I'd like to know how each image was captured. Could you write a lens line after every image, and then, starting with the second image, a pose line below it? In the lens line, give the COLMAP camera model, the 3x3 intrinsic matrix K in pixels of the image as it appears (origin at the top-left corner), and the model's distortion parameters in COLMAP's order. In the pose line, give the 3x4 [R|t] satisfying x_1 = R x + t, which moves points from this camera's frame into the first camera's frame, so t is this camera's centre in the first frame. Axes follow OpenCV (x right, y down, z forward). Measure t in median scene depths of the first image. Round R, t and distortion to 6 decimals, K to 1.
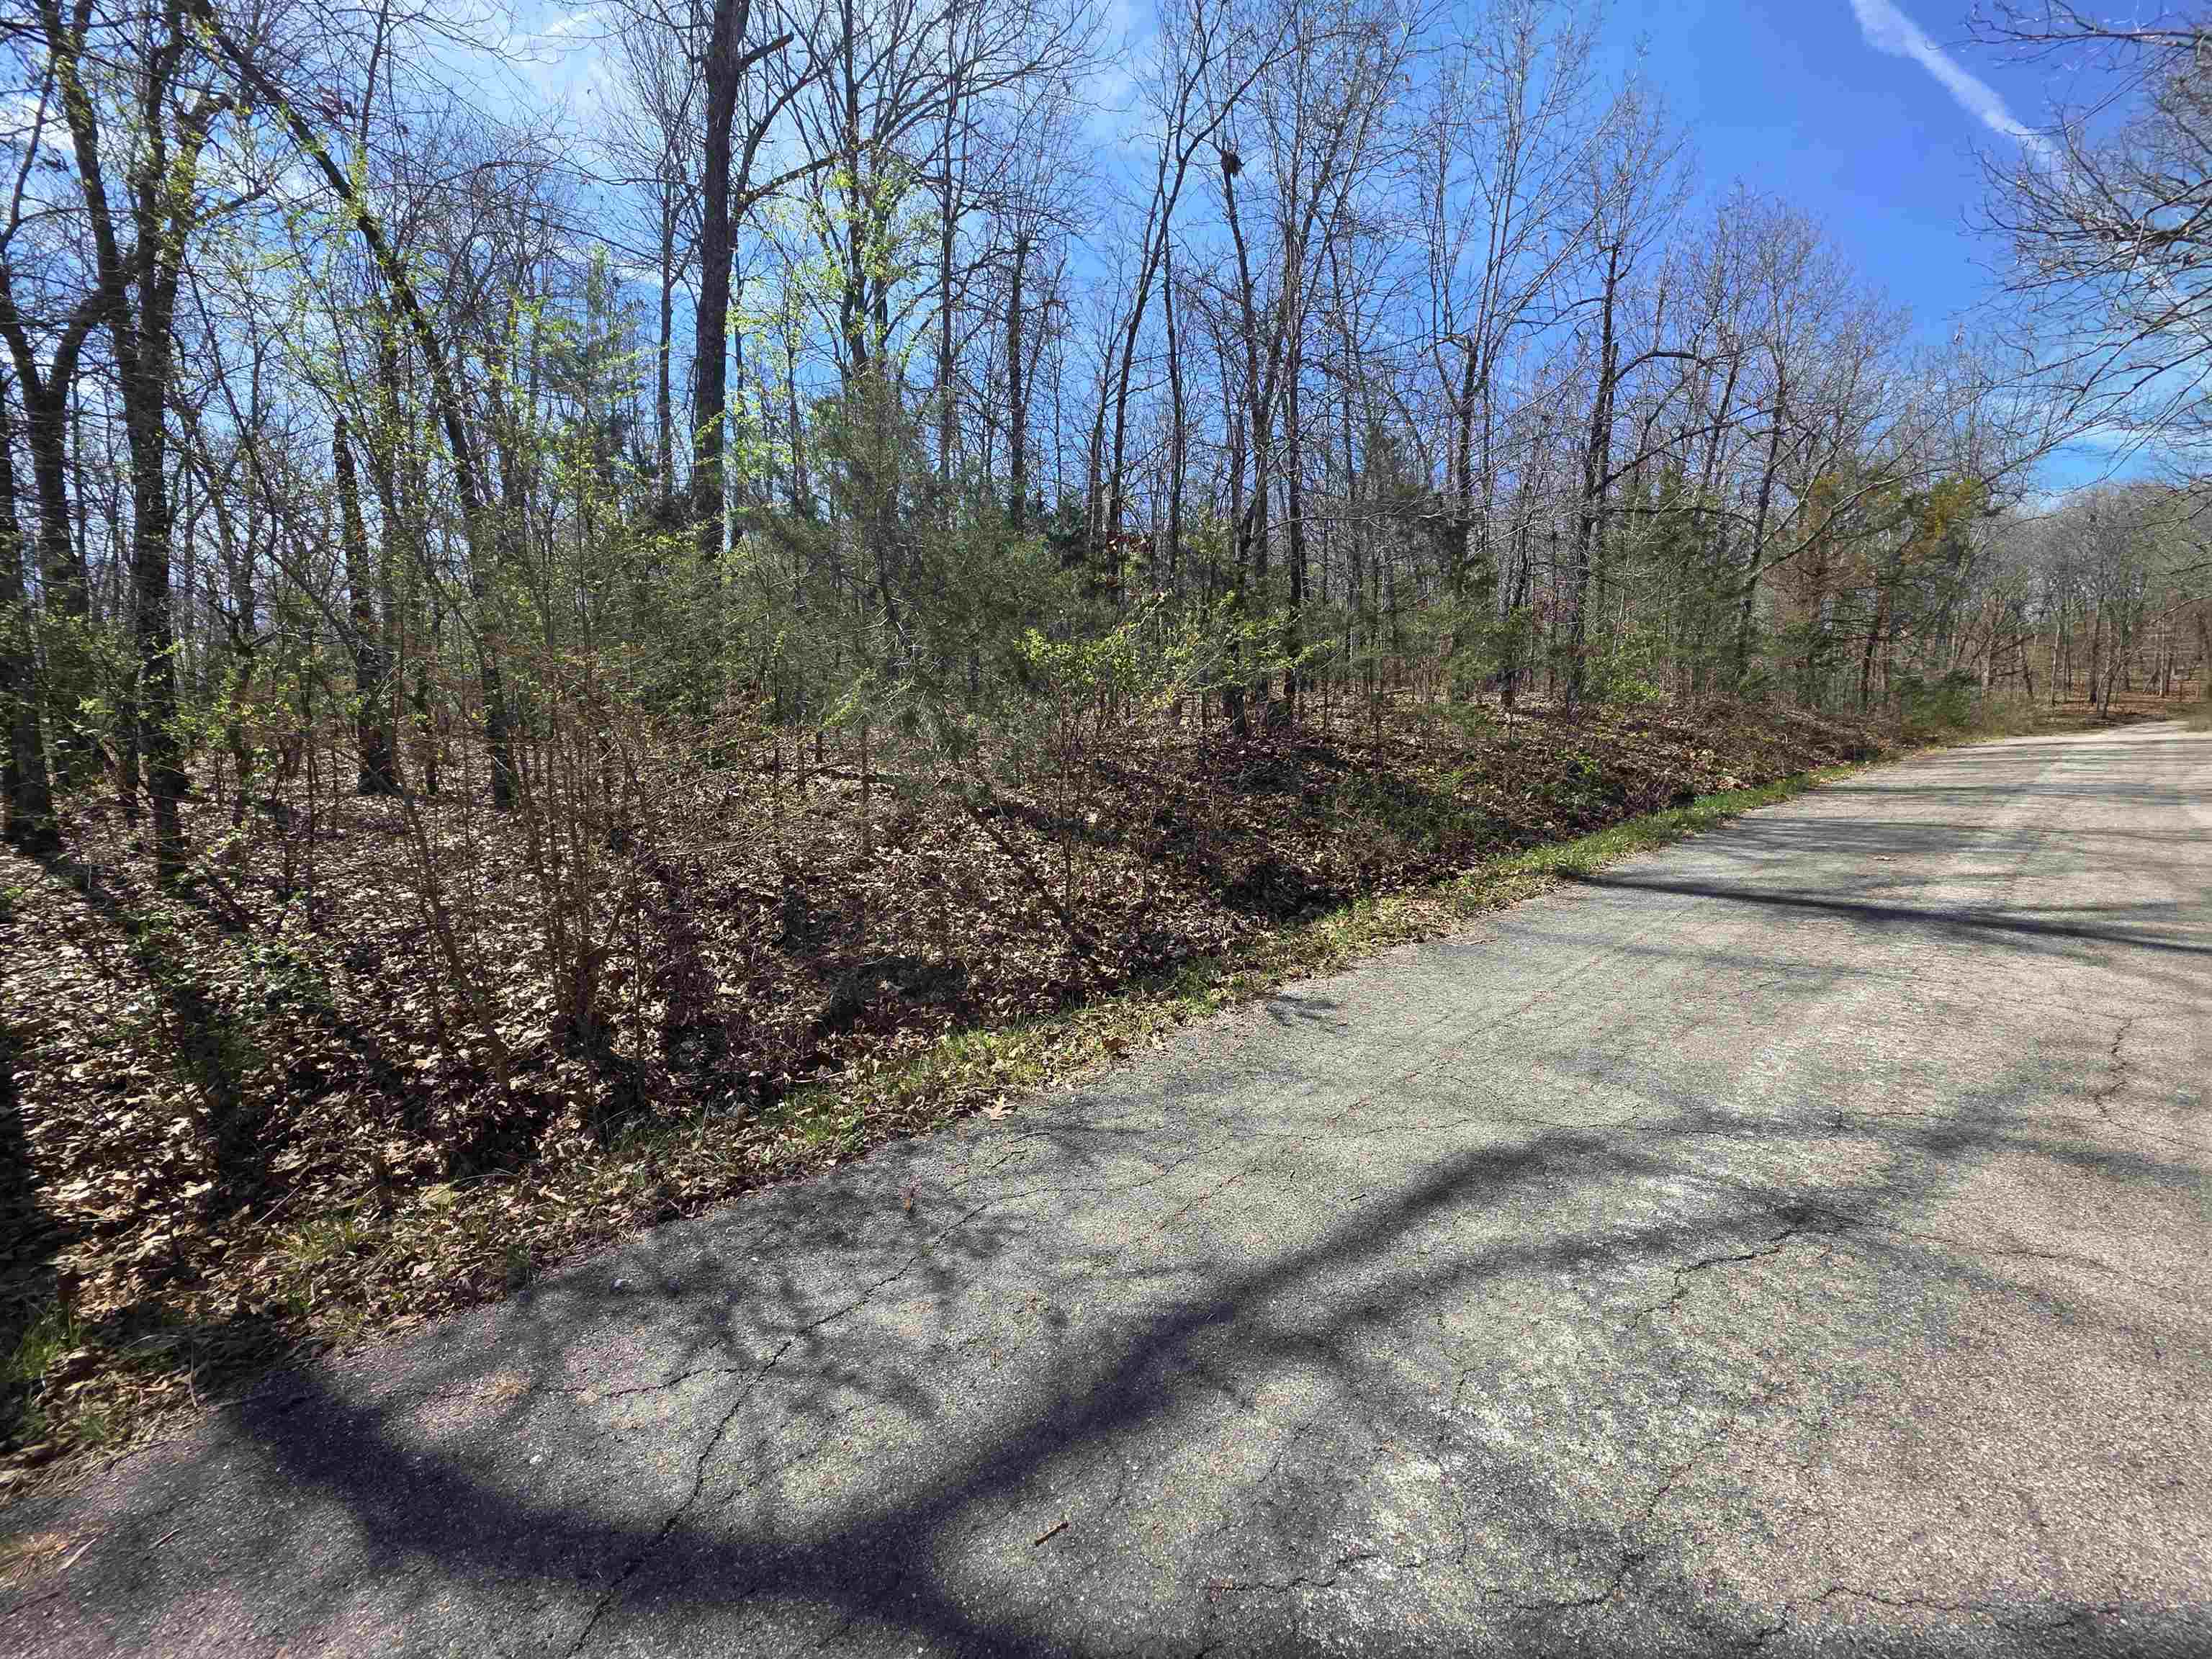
lens RADIAL K [[874.8, 0, 1109.2], [0, 874.8, 833.9], [0, 0, 1]] dist [0.000276, -0.000202]
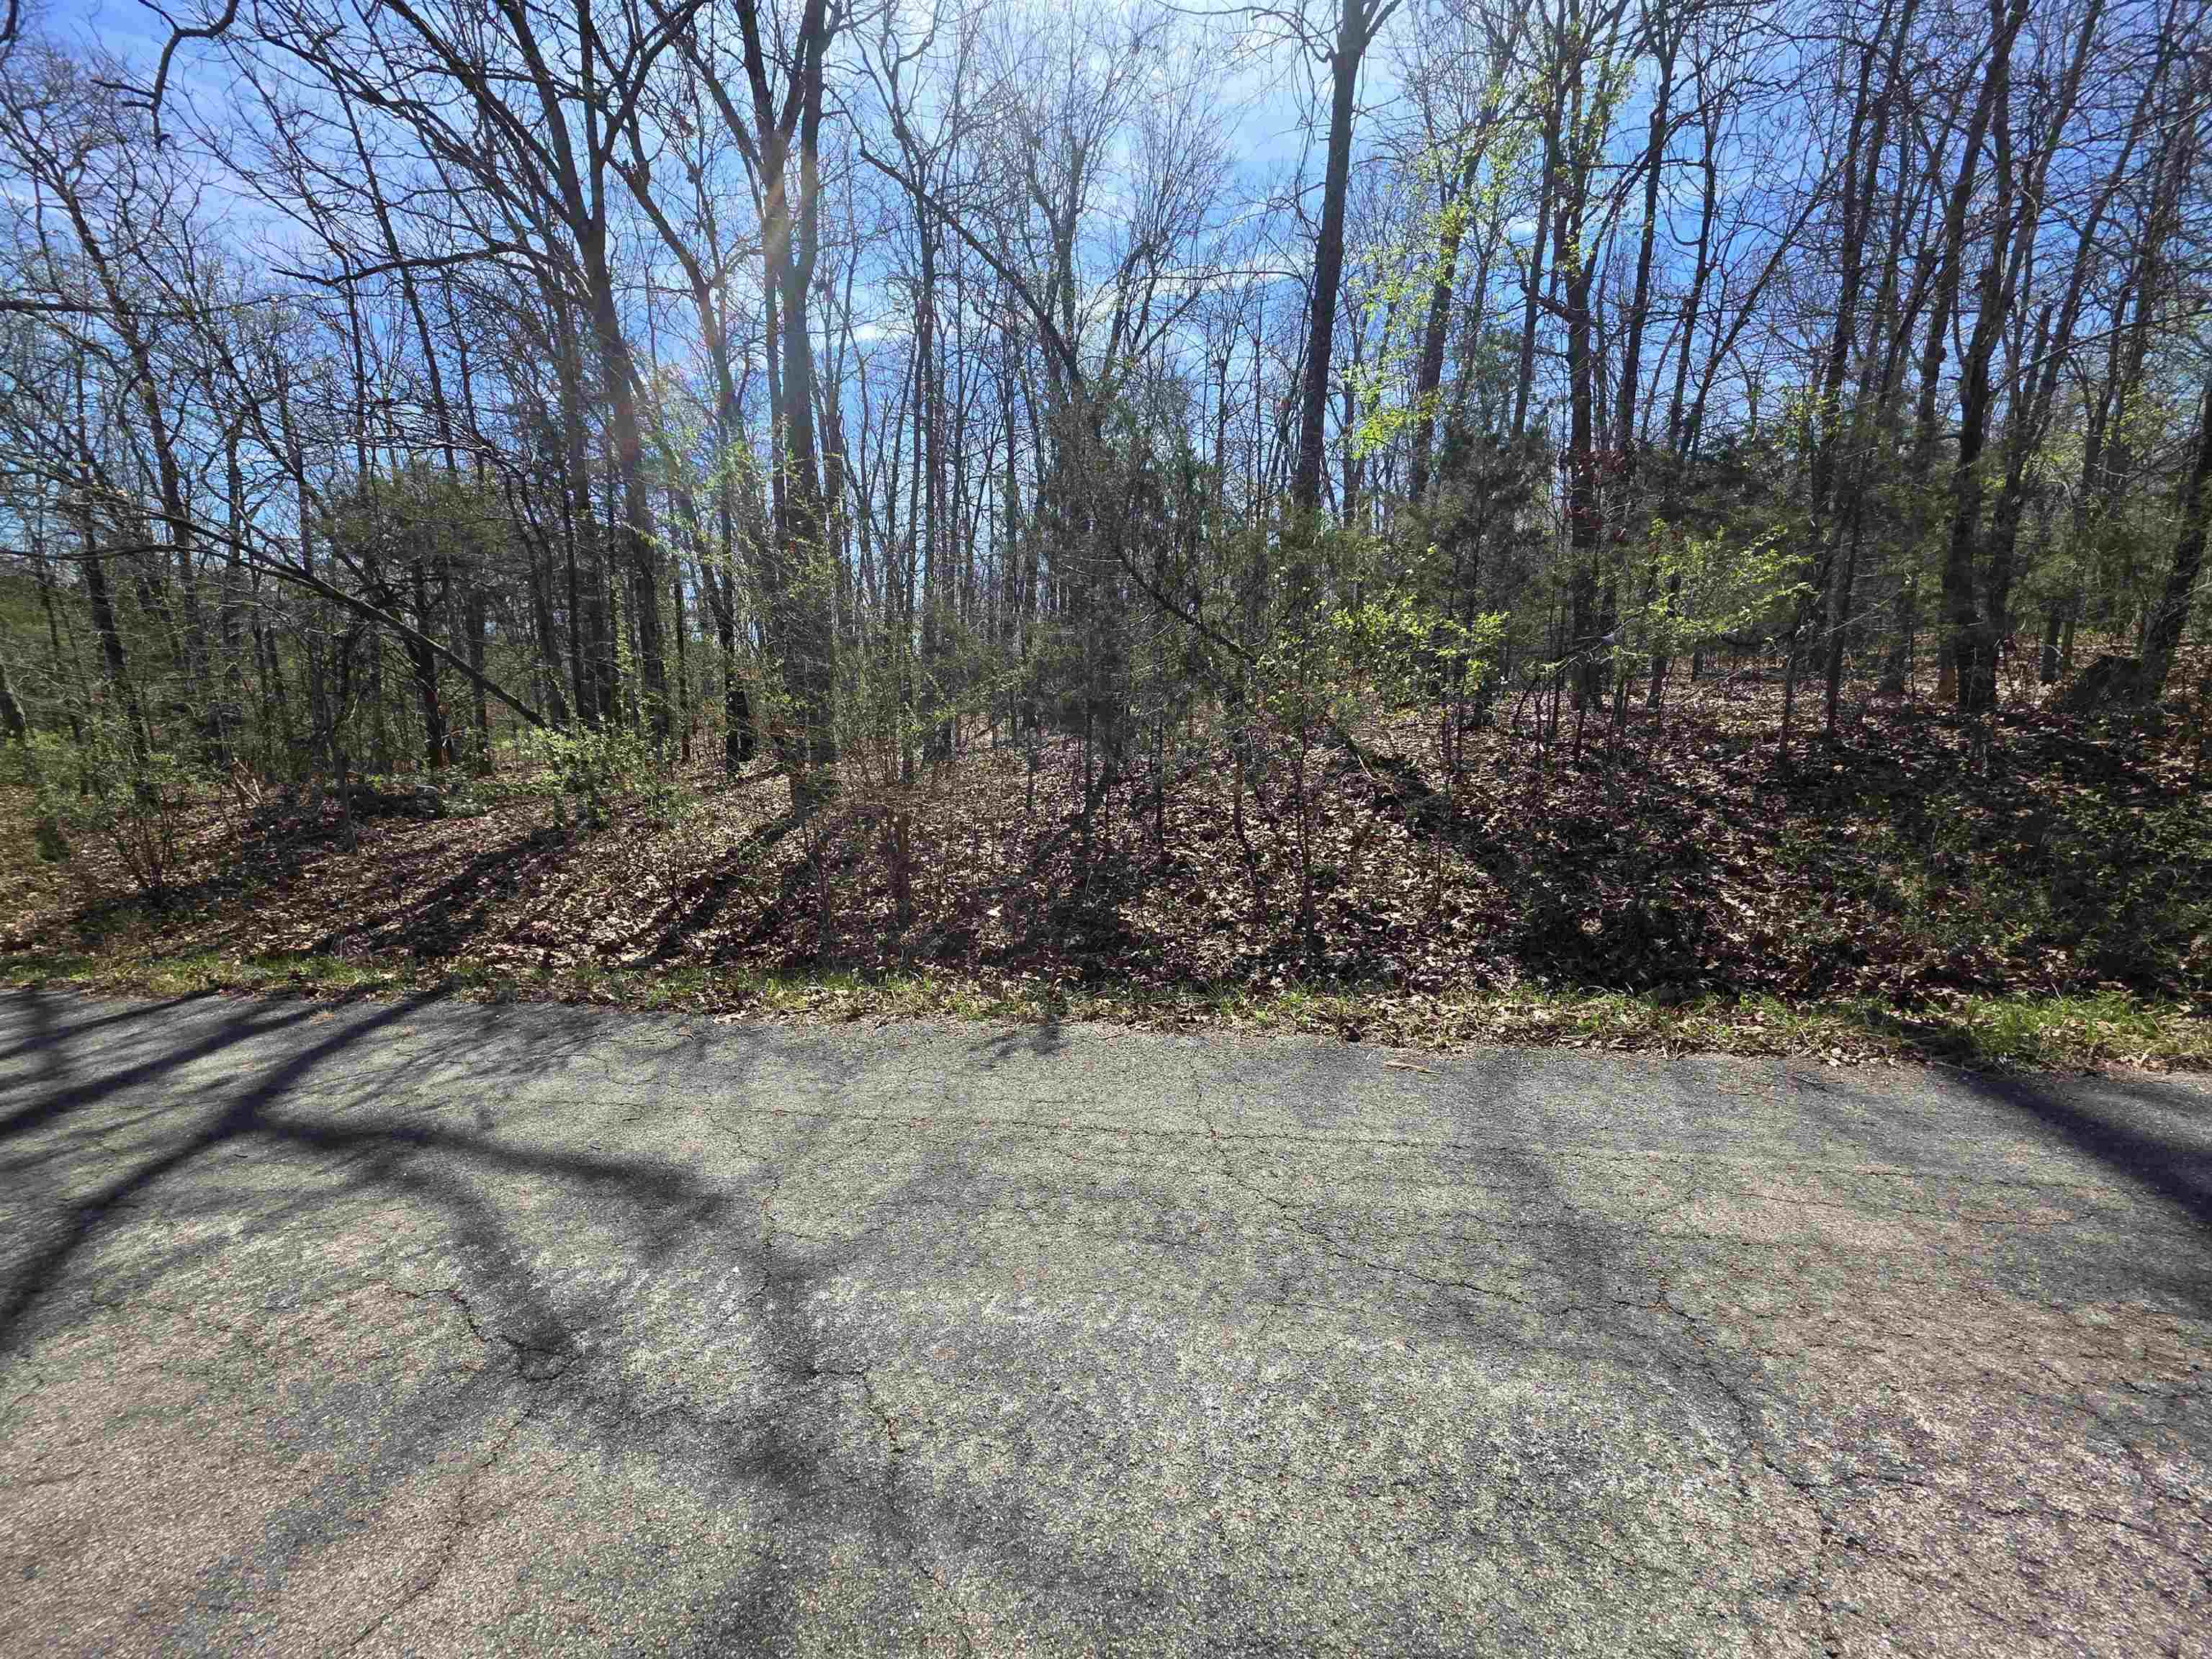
lens RADIAL K [[874.8, 0, 1109.2], [0, 874.8, 833.9], [0, 0, 1]] dist [0.000276, -0.000202]
pose [[0.593284, 0.139140, -0.792877, 0.637032], [-0.096707, 0.990135, 0.101394, -0.081441], [0.799163, 0.016521, 0.600887, 0.331077]]
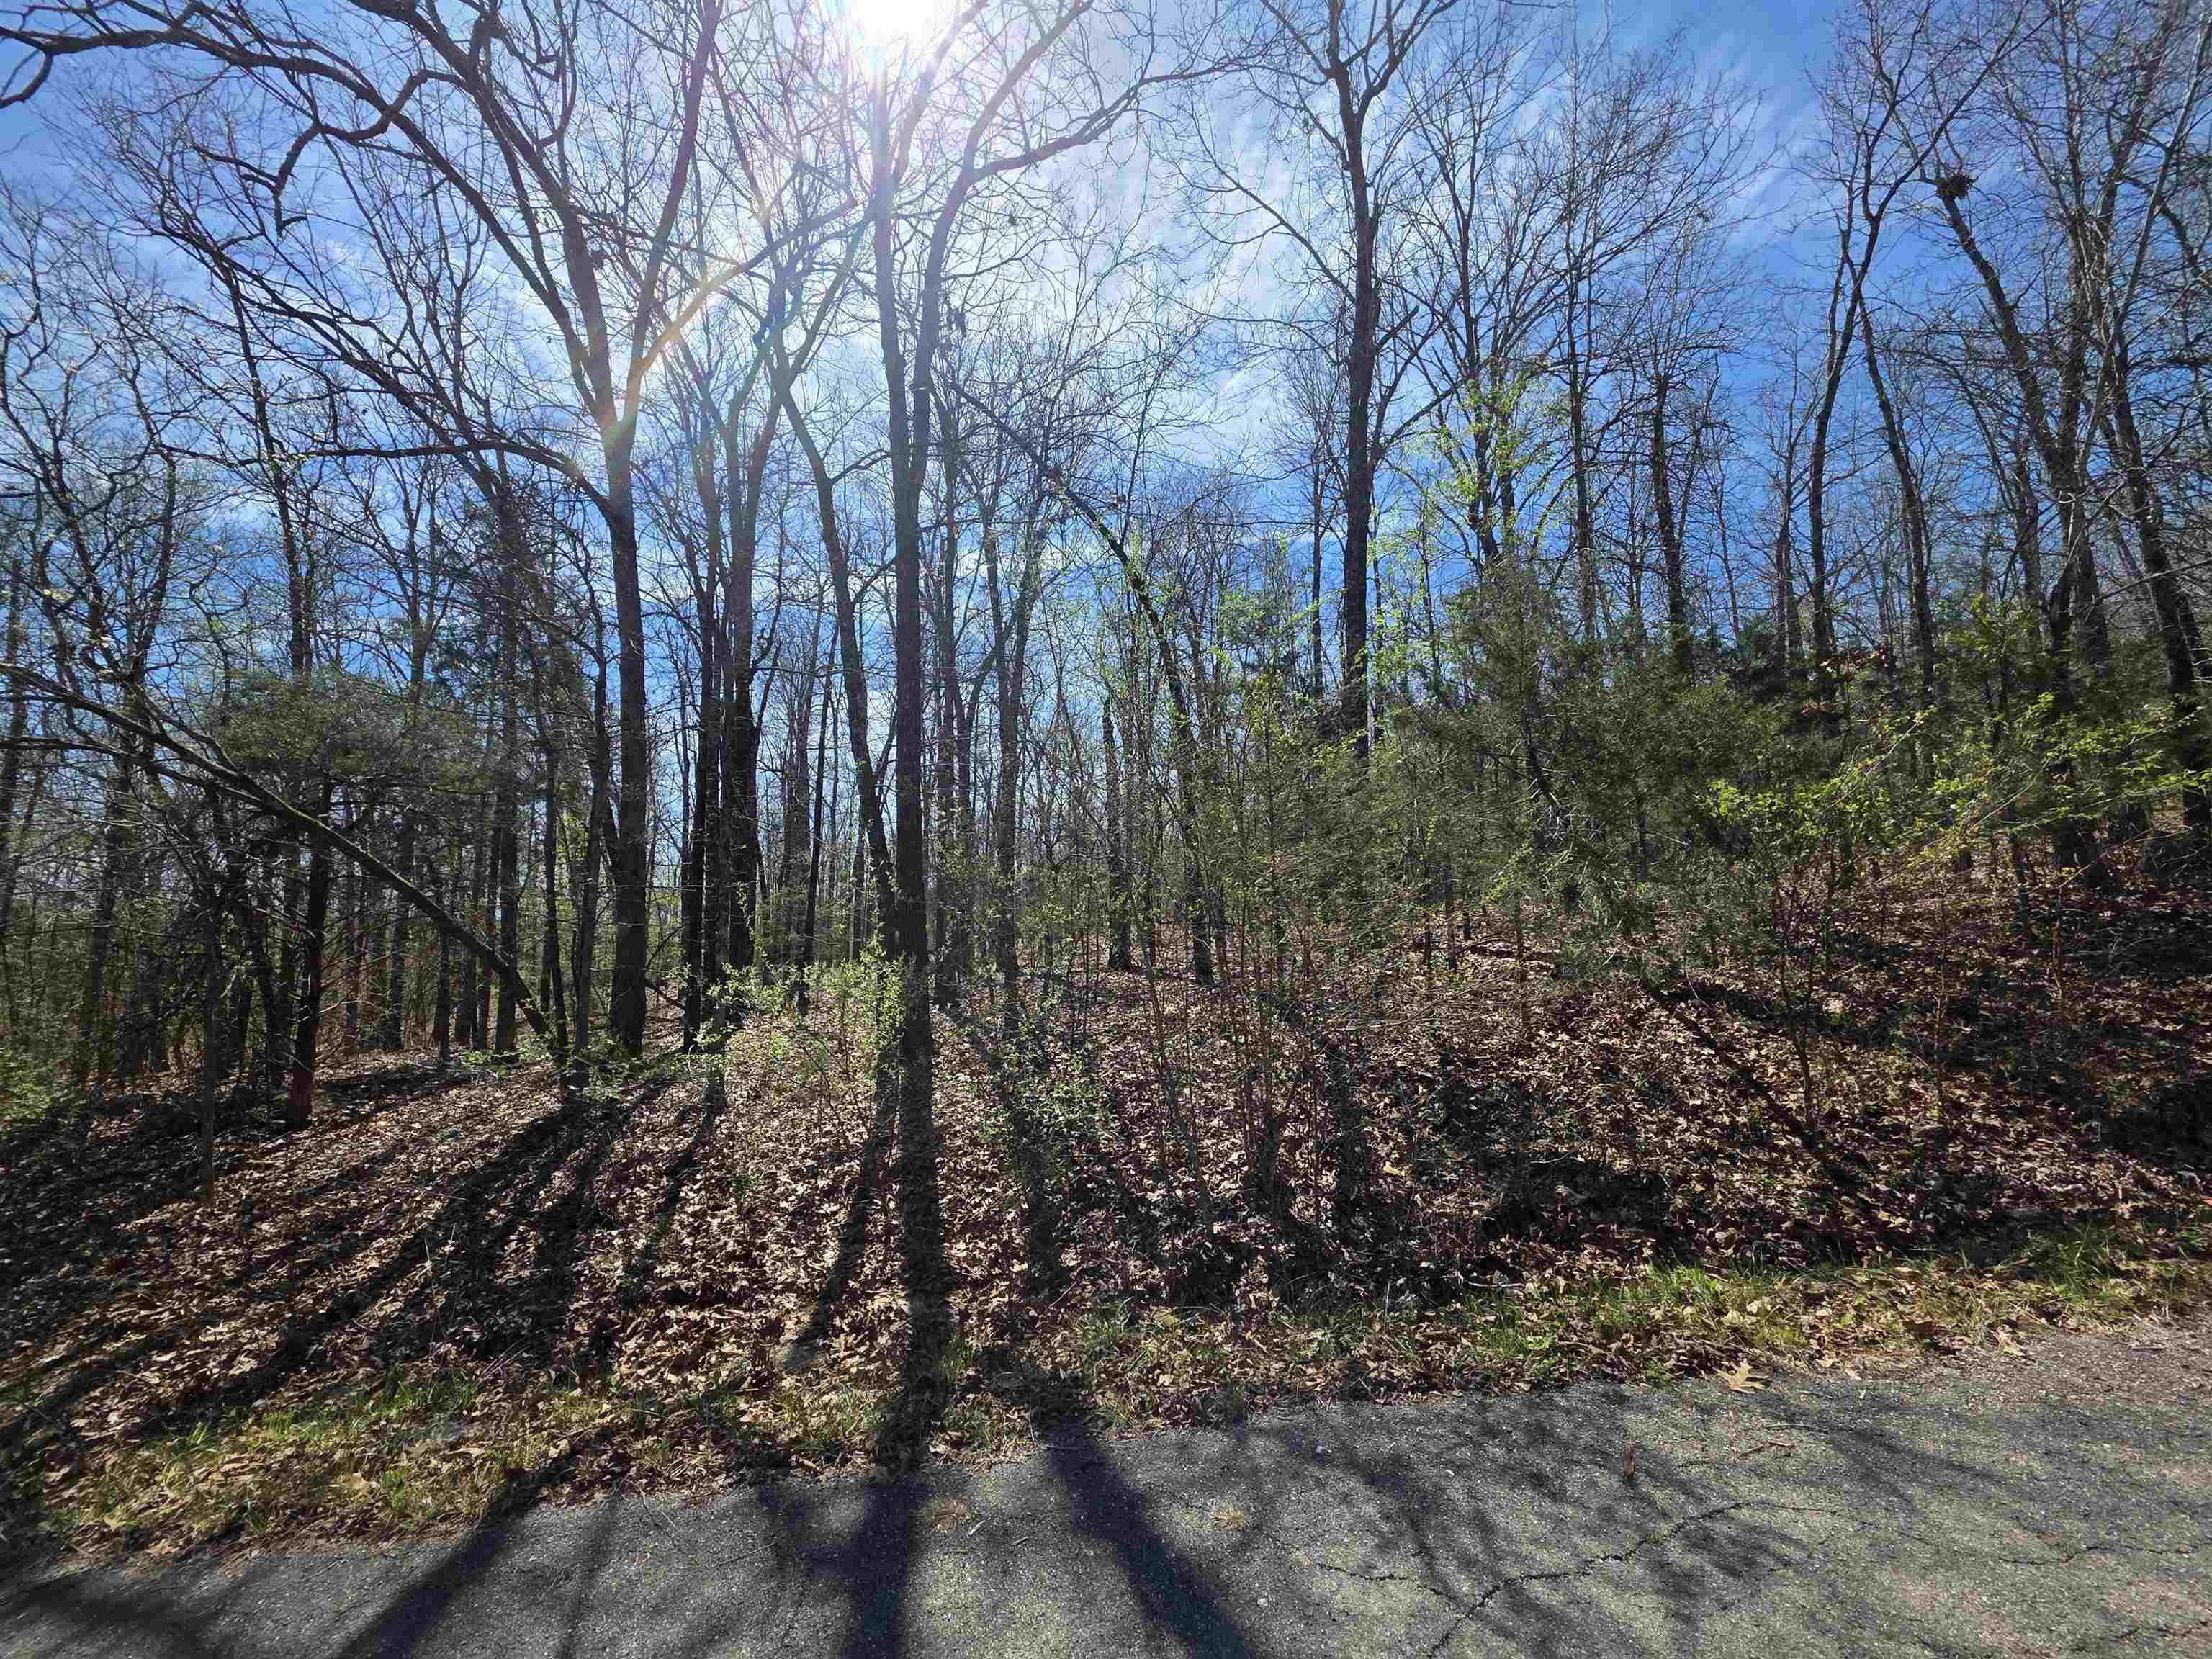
lens RADIAL K [[878.3, 0, 1110.0], [0, 878.3, 833.4], [0, 0, 1]] dist [0.000983, -0.000986]
pose [[0.768615, -0.094228, -0.632733, -0.009420], [-0.034019, 0.981672, -0.187517, -0.000996], [0.638806, 0.165653, 0.751323, -0.028877]]
